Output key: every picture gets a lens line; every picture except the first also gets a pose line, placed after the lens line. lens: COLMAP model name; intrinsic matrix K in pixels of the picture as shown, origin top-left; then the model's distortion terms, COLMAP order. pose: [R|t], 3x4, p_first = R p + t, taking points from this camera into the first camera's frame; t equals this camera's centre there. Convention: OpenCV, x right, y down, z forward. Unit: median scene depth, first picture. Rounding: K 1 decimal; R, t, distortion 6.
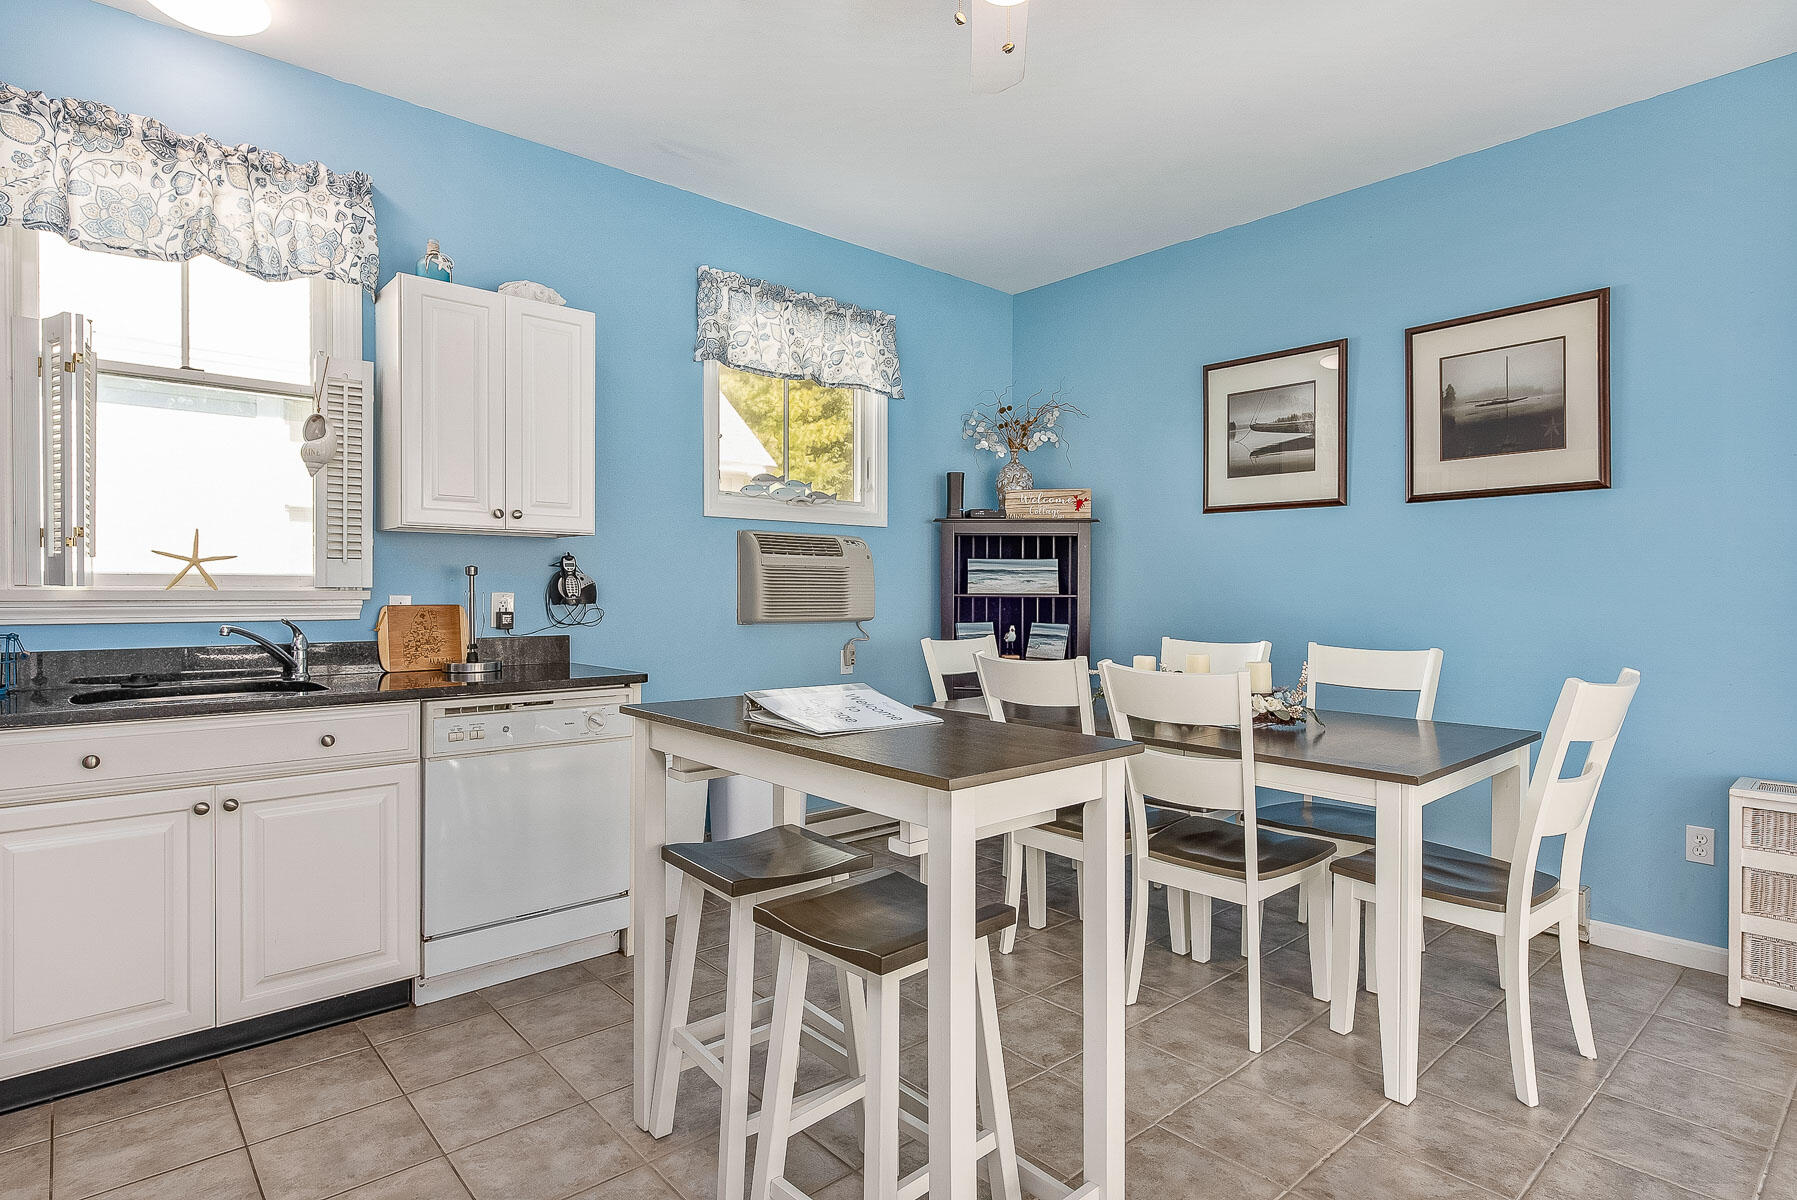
lens RADIAL K [[939.0, 0, 873.5], [0, 939.0, 597.0], [0, 0, 1]] dist [-0.002158, 0.000046]
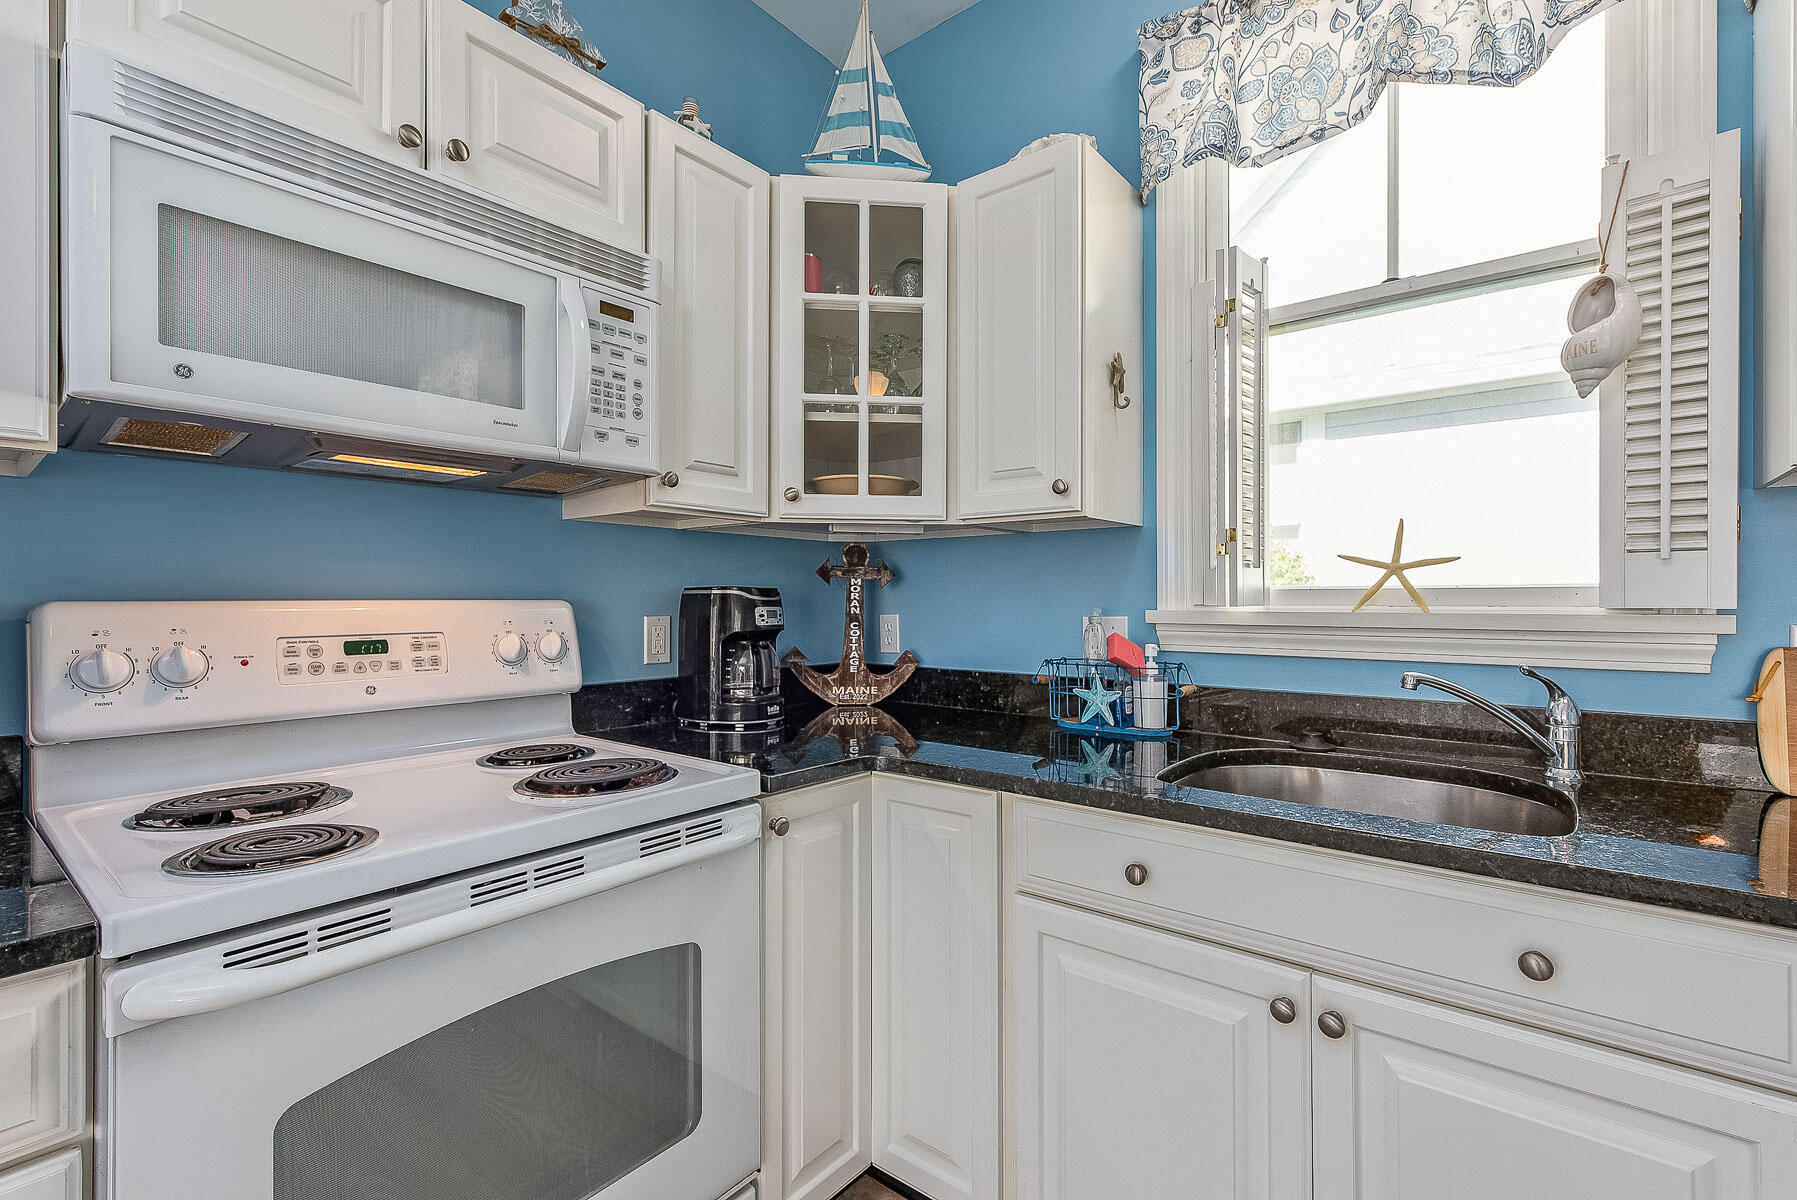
lens RADIAL K [[783.9, 0, 932.0], [0, 783.9, 600.2], [0, 0, 1]] dist [-0.000271, -0.000865]
pose [[0.189824, -0.003990, -0.981810, -0.174625], [-0.008728, 0.999945, -0.005751, -0.007017], [0.981779, 0.009661, 0.189778, 0.409974]]
